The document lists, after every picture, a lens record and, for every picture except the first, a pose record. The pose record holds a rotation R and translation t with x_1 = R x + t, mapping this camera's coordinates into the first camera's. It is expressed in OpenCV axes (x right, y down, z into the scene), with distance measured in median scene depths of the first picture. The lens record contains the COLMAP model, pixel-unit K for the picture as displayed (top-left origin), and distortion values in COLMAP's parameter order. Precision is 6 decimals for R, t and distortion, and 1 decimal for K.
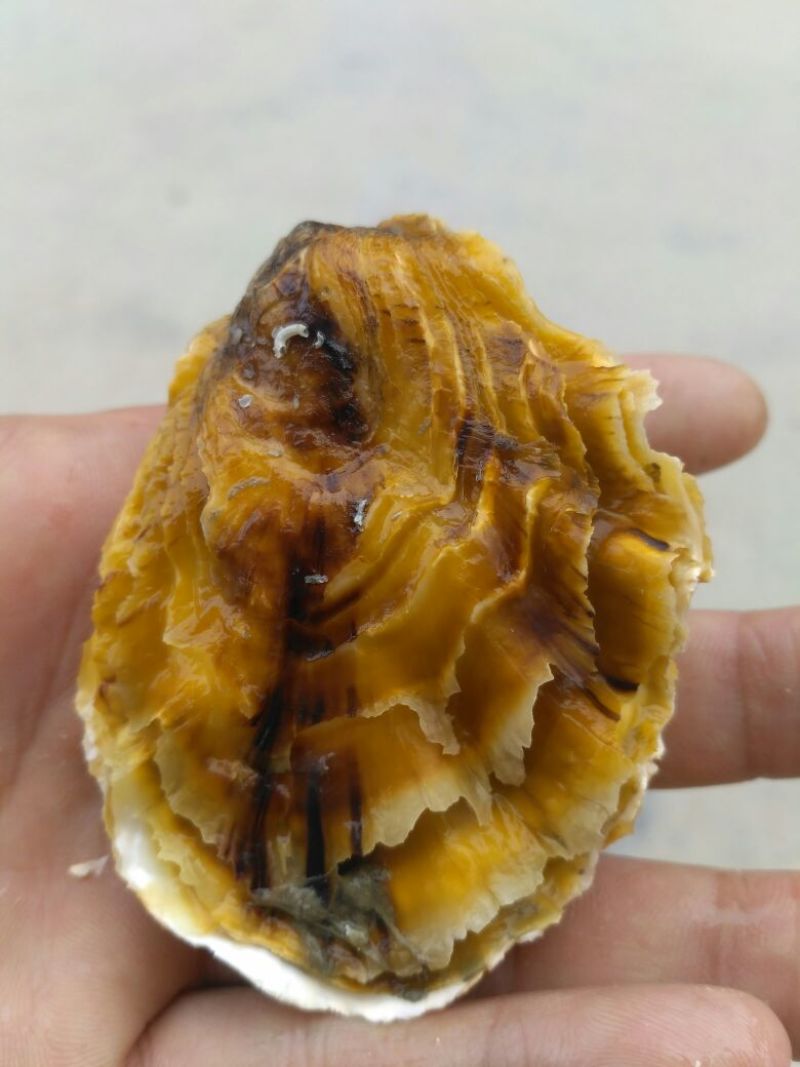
lens RADIAL K [[949.8, 0, 400.0], [0, 949.8, 533.5], [0, 0, 1]] dist [0.011122, -0.285722]
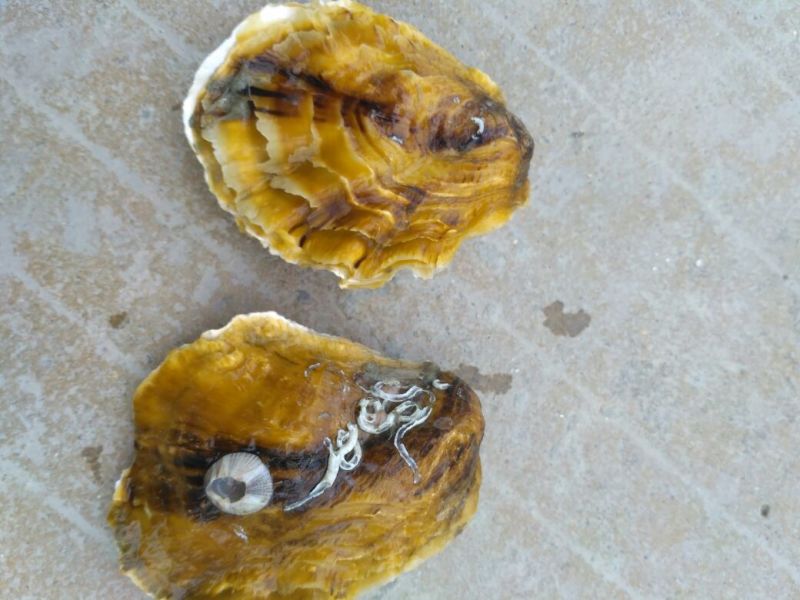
lens RADIAL K [[712.1, 0, 400.0], [0, 712.1, 300.0], [0, 0, 1]] dist [0.011122, -0.285722]
pose [[-0.216812, 0.971292, 0.097896, 0.163132], [-0.971053, -0.224877, 0.080544, -0.252331], [0.100246, -0.077599, 0.991932, -0.734604]]
